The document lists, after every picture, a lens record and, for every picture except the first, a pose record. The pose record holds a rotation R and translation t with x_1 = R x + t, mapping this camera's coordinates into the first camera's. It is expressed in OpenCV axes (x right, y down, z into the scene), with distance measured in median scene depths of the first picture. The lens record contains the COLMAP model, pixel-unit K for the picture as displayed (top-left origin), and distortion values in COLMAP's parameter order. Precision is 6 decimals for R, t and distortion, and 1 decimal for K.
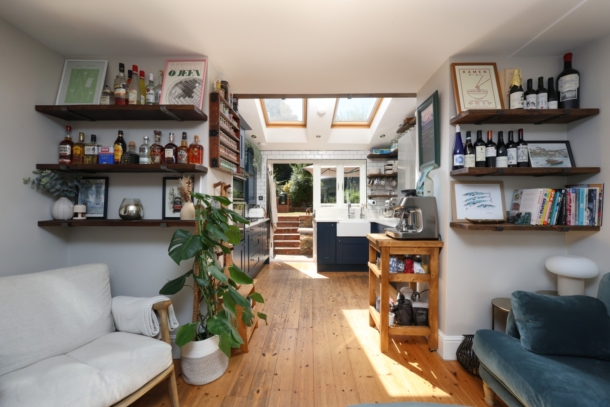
lens RADIAL K [[239.9, 0, 306.2], [0, 239.9, 206.8], [0, 0, 1]] dist [0.000112, 0.000276]
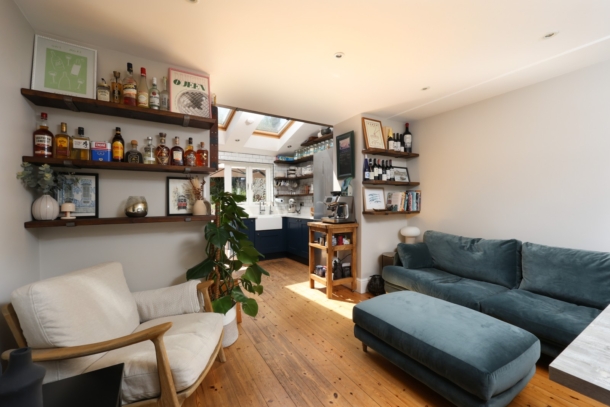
lens RADIAL K [[239.9, 0, 306.0], [0, 239.9, 207.3], [0, 0, 1]] dist [0.000112, 0.000276]
pose [[0.854917, -0.018479, 0.518436, -0.614097], [0.015693, 0.999829, 0.009758, 0.012136], [-0.518528, -0.000206, 0.855061, -0.233866]]
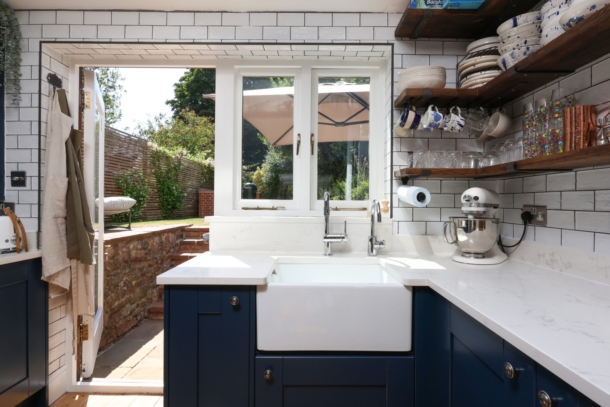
lens RADIAL K [[346.5, 0, 302.7], [0, 346.5, 203.2], [0, 0, 1]] dist [0.007774, -0.000687]
pose [[0.999935, 0.007121, 0.008909, 0.397917], [-0.007042, 0.999936, -0.008891, -0.017329], [-0.008972, 0.008828, 0.999921, 1.644579]]
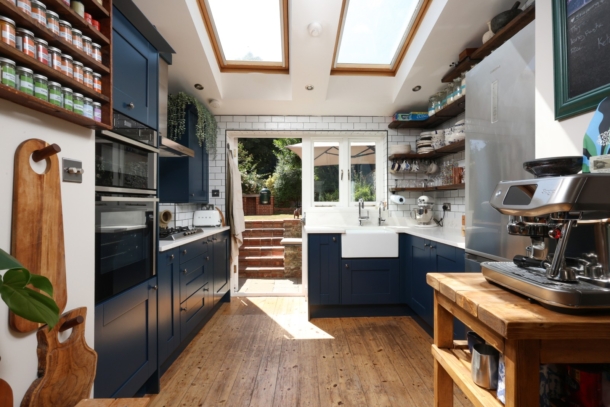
lens RADIAL K [[298.2, 0, 307.3], [0, 298.2, 201.0], [0, 0, 1]] dist [-0.000311, 0.000194]
pose [[0.999321, -0.002893, 0.036725, 0.042898], [0.003664, 0.999774, -0.020923, 0.000672], [-0.036656, 0.021043, 0.999106, 0.659233]]
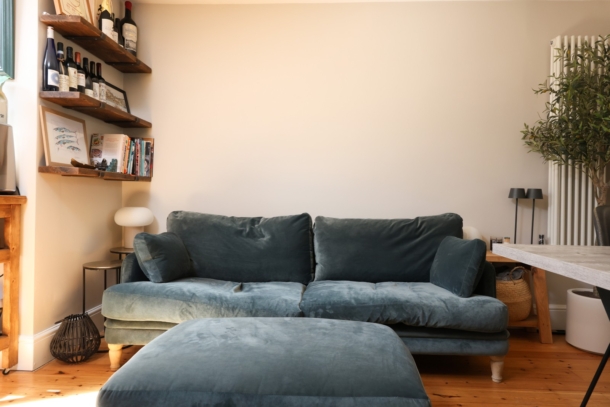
lens RADIAL K [[405.2, 0, 307.5], [0, 405.2, 203.3], [0, 0, 1]] dist [0.003206, -0.003086]
pose [[0.034546, -0.015874, 0.999277, -0.526022], [-0.006970, 0.999846, 0.016124, 0.145722], [-0.999379, -0.007522, 0.034430, 0.200805]]
